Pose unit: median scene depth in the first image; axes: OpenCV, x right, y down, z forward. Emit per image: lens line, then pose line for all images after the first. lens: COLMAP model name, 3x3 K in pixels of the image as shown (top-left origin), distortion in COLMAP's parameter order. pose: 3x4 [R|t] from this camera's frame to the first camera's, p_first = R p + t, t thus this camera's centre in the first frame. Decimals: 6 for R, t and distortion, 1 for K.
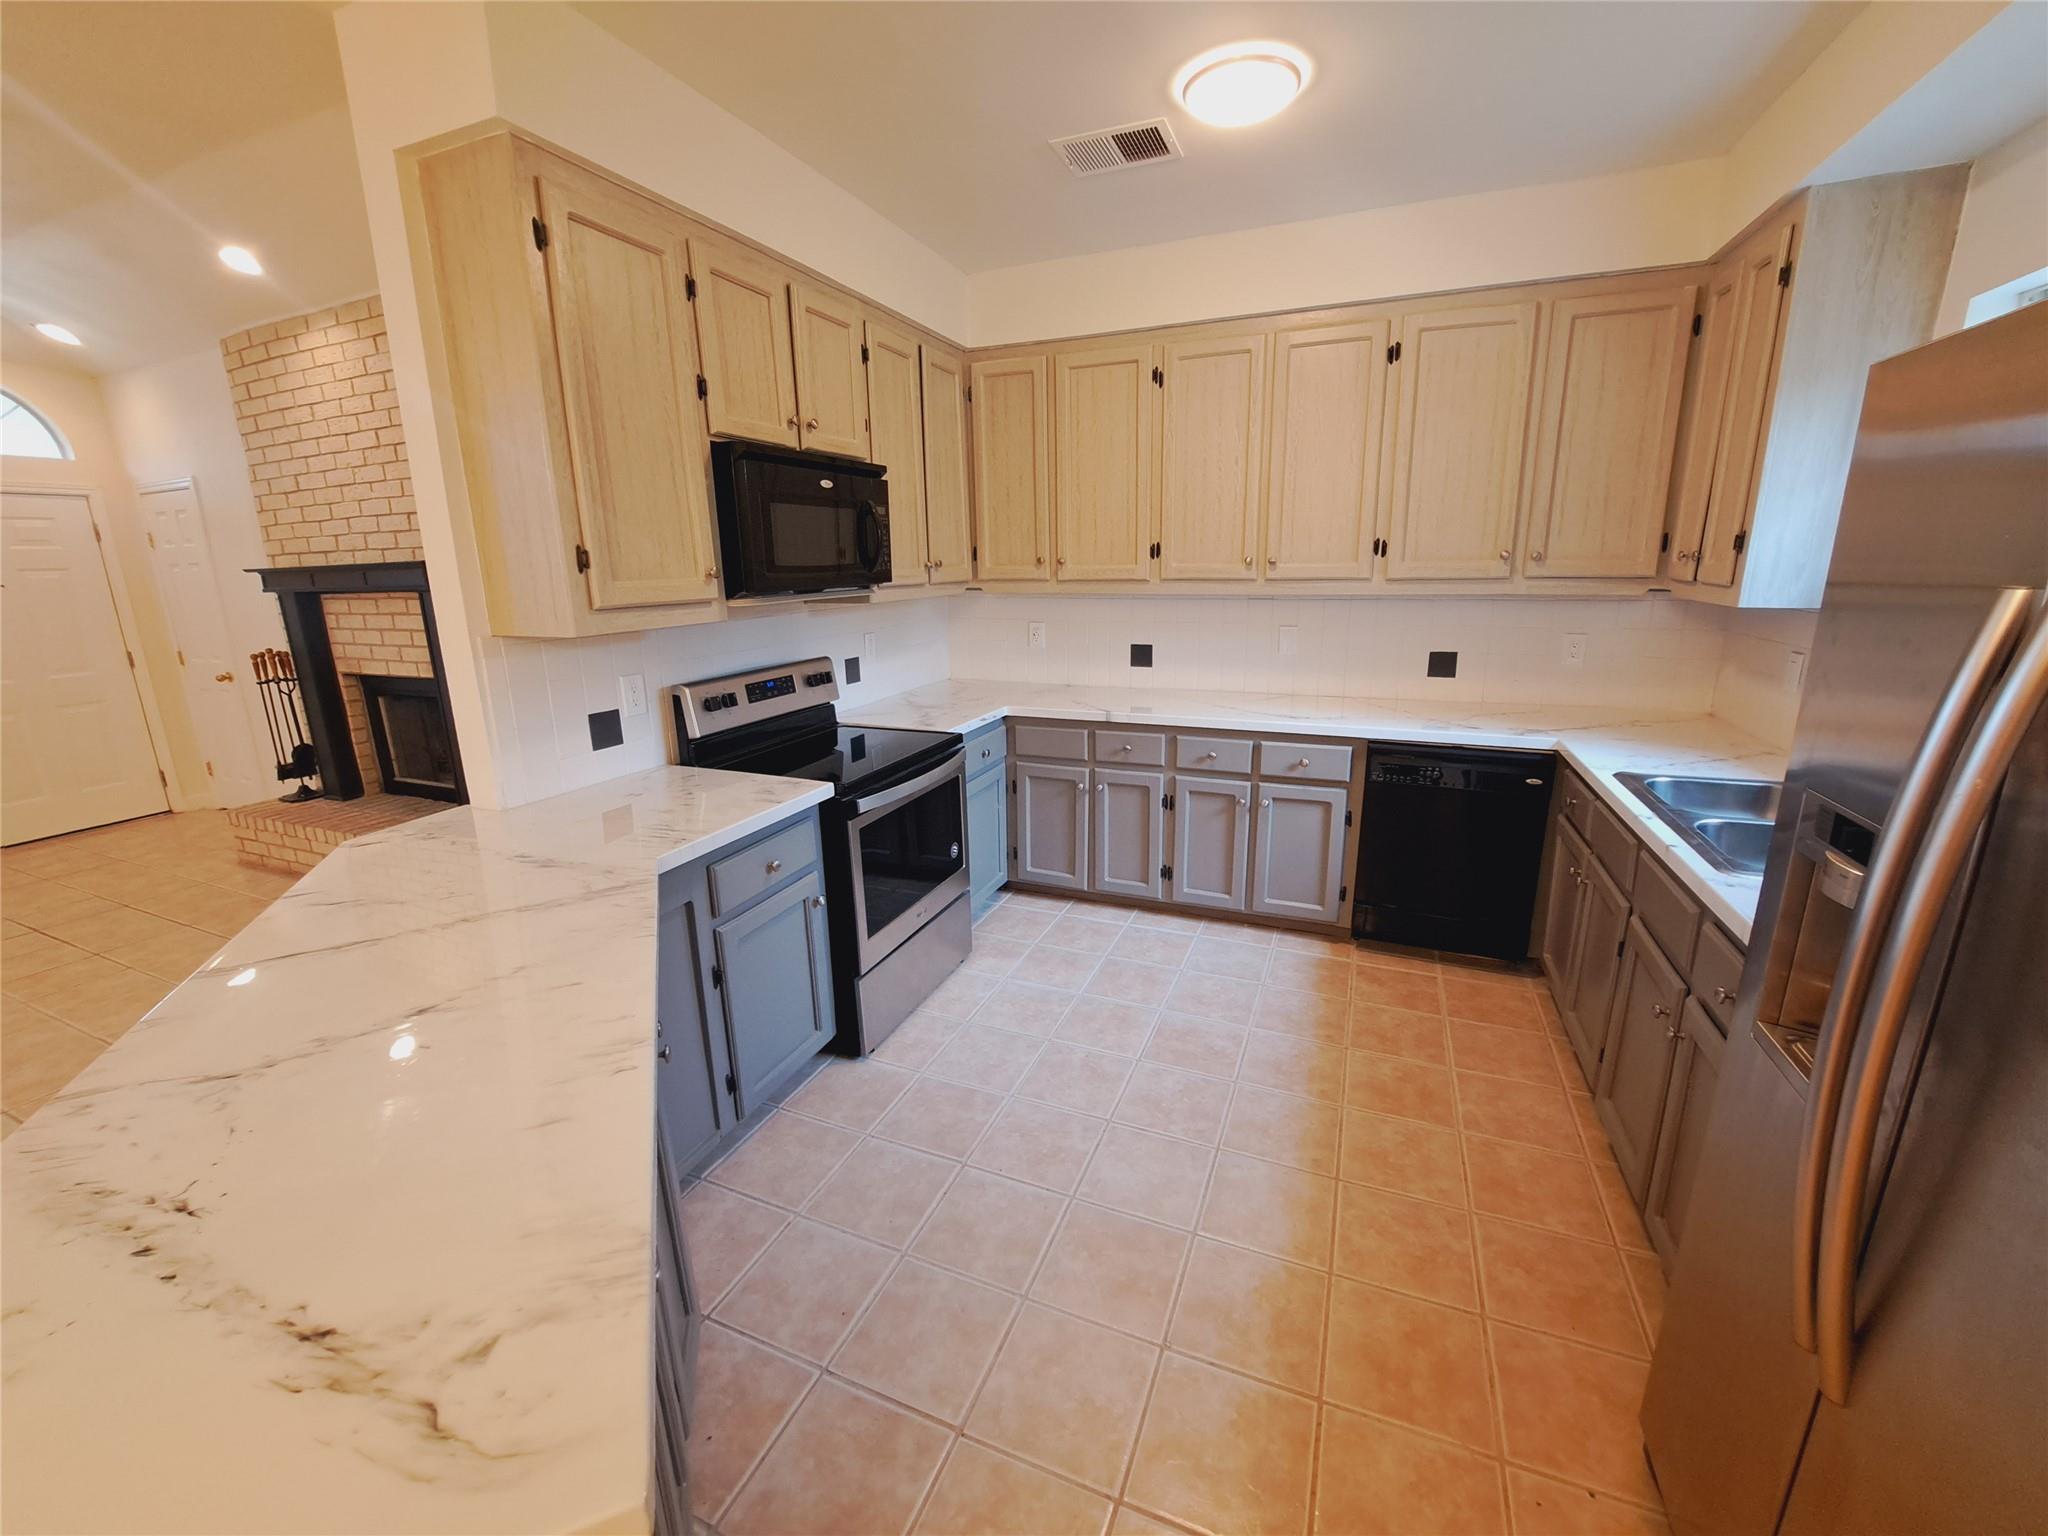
lens RADIAL K [[814.5, 0, 1033.8], [0, 814.5, 753.1], [0, 0, 1]] dist [-0.016880, -0.000096]
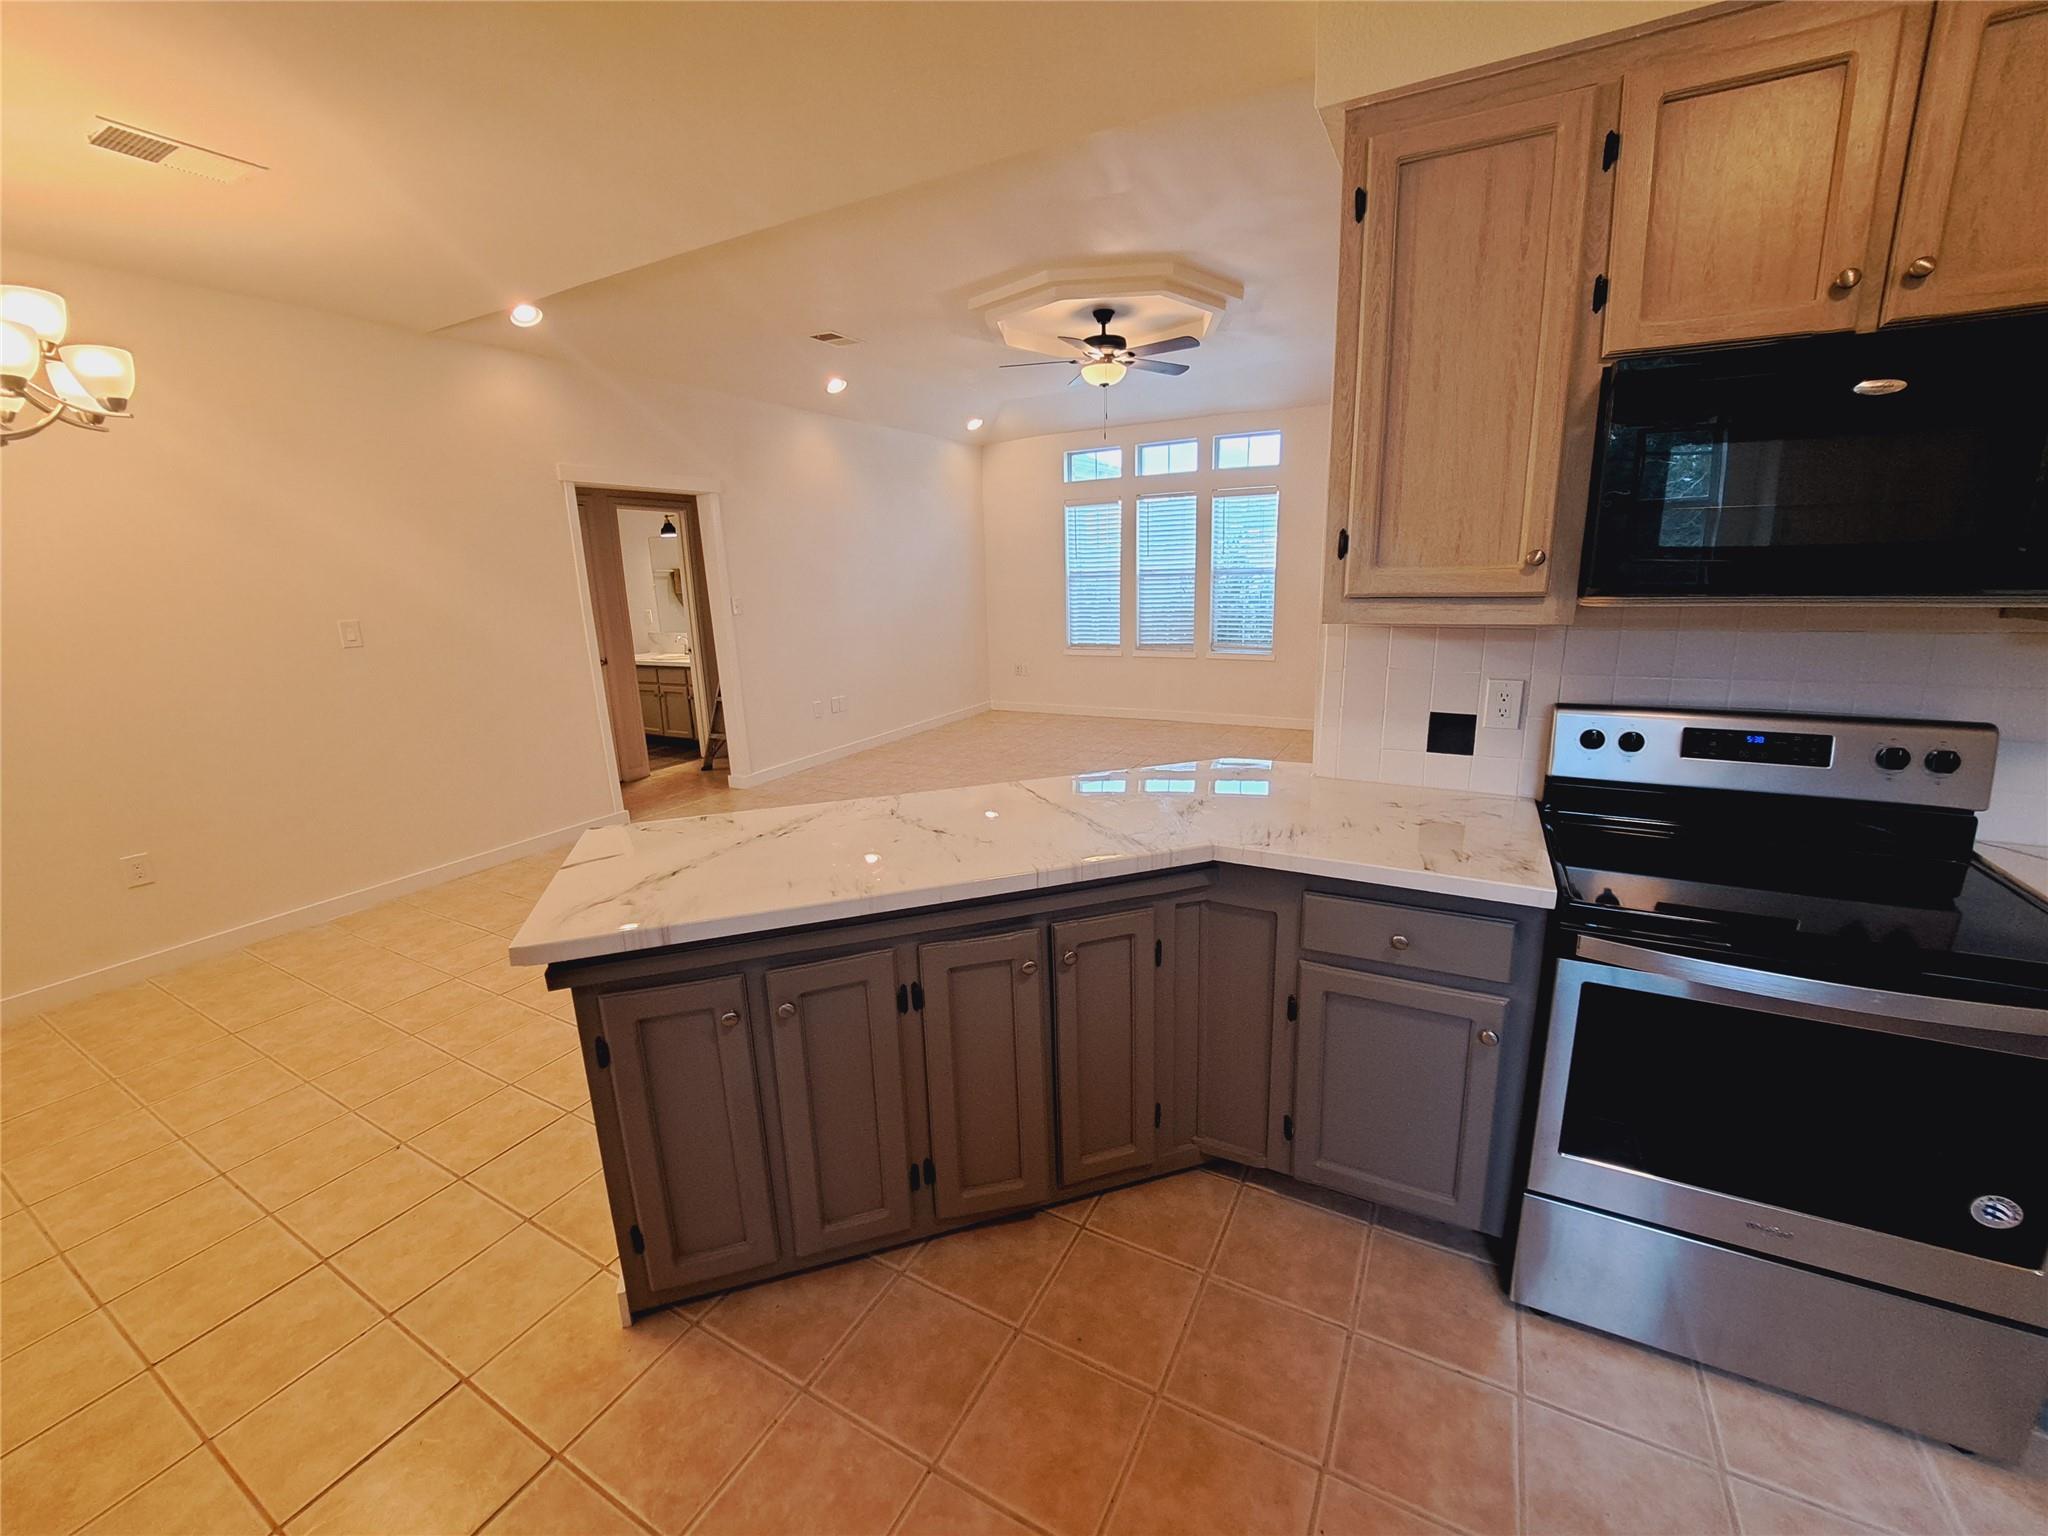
lens RADIAL K [[814.5, 0, 1030.8], [0, 814.5, 752.4], [0, 0, 1]] dist [-0.016880, -0.000096]
pose [[-0.104885, 0.239983, -0.965094, 0.291101], [-0.203002, 0.944847, 0.257011, -0.110021], [0.973545, 0.222873, -0.050383, 0.459527]]
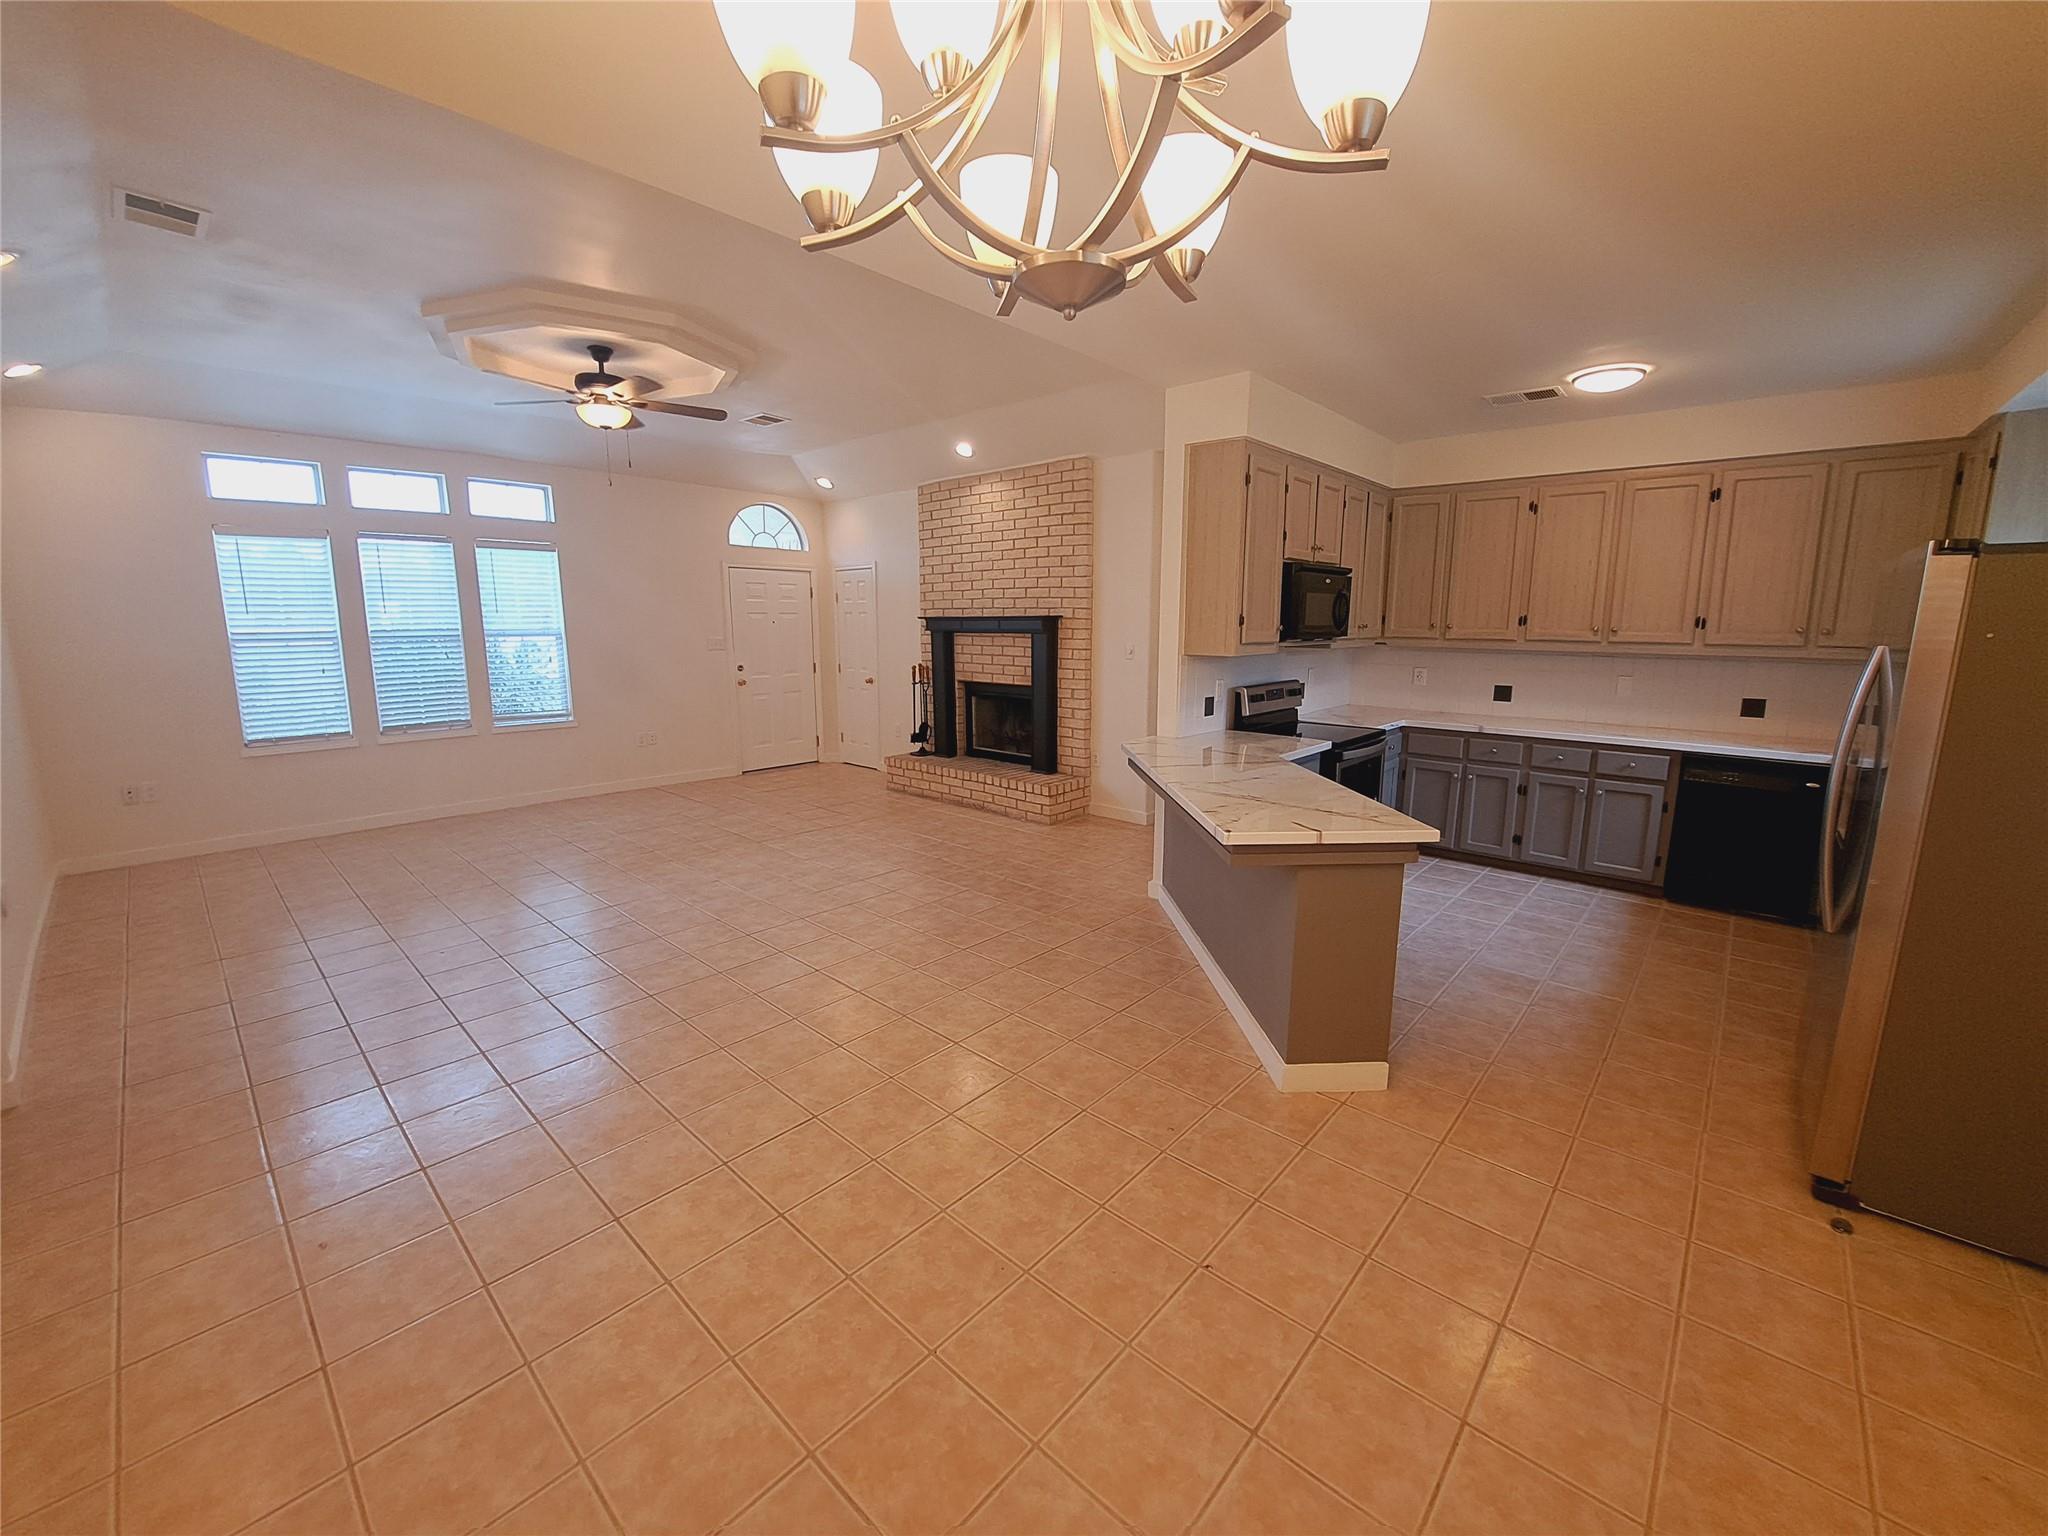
lens RADIAL K [[814.5, 0, 1035.2], [0, 814.5, 752.9], [0, 0, 1]] dist [-0.016880, -0.000096]
pose [[0.942364, 0.074512, -0.326188, -0.210599], [-0.096331, 0.994030, -0.051232, 0.168566], [0.320424, 0.079701, 0.943916, -0.732312]]
